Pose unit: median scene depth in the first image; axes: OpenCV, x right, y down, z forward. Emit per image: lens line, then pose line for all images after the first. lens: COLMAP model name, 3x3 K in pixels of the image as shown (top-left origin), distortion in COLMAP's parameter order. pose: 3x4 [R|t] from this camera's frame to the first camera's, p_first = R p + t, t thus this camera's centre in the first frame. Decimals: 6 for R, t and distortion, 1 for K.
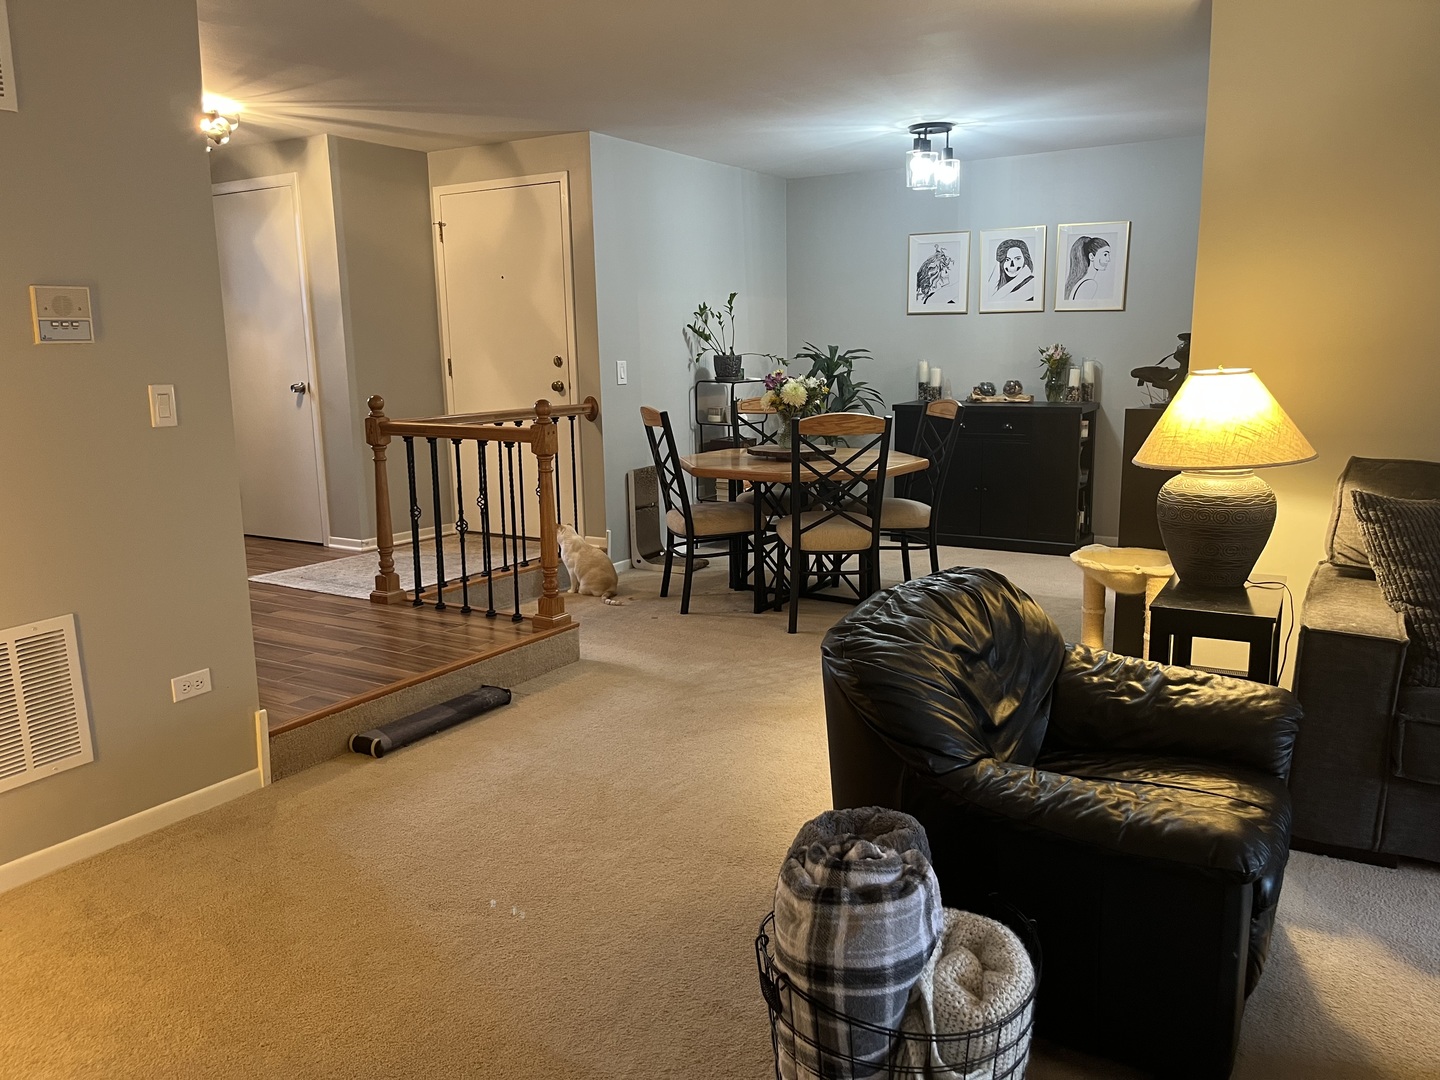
lens RADIAL K [[1103.9, 0, 718.2], [0, 1103.9, 539.6], [0, 0, 1]] dist [0.011183, 0.007967]
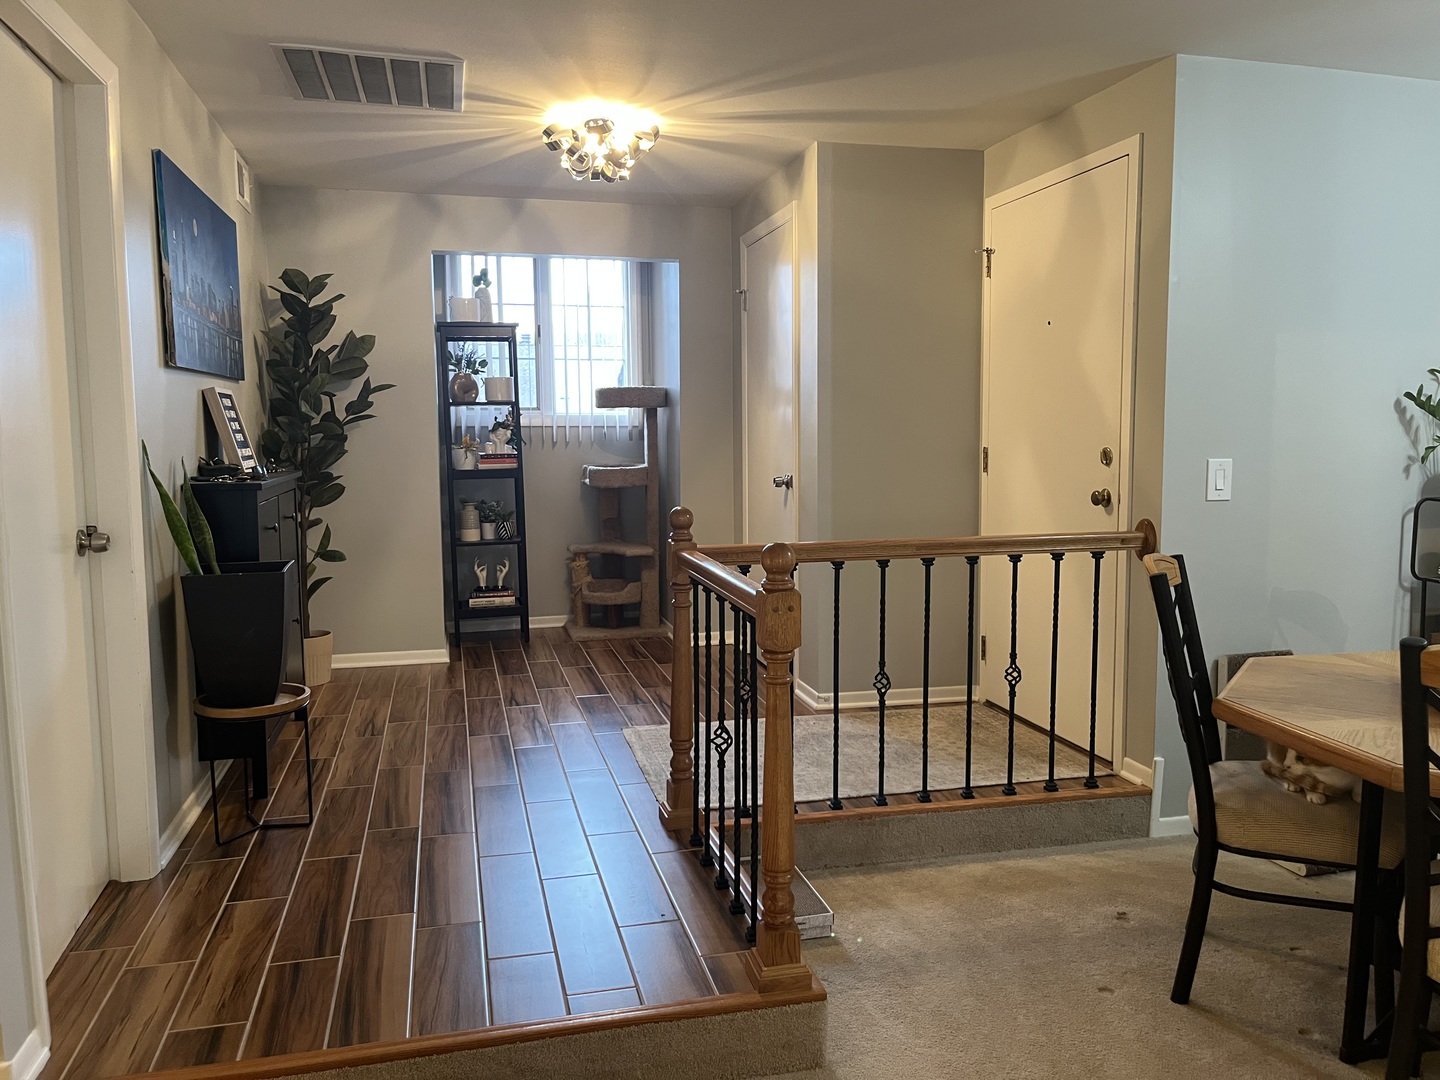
lens RADIAL K [[1103.9, 0, 725.3], [0, 1103.9, 537.4], [0, 0, 1]] dist [0.011183, 0.007967]
pose [[0.717657, 0.080772, -0.691697, 0.127977], [-0.126904, 0.991788, -0.015852, -0.086376], [0.684736, 0.099155, 0.722014, 0.454242]]
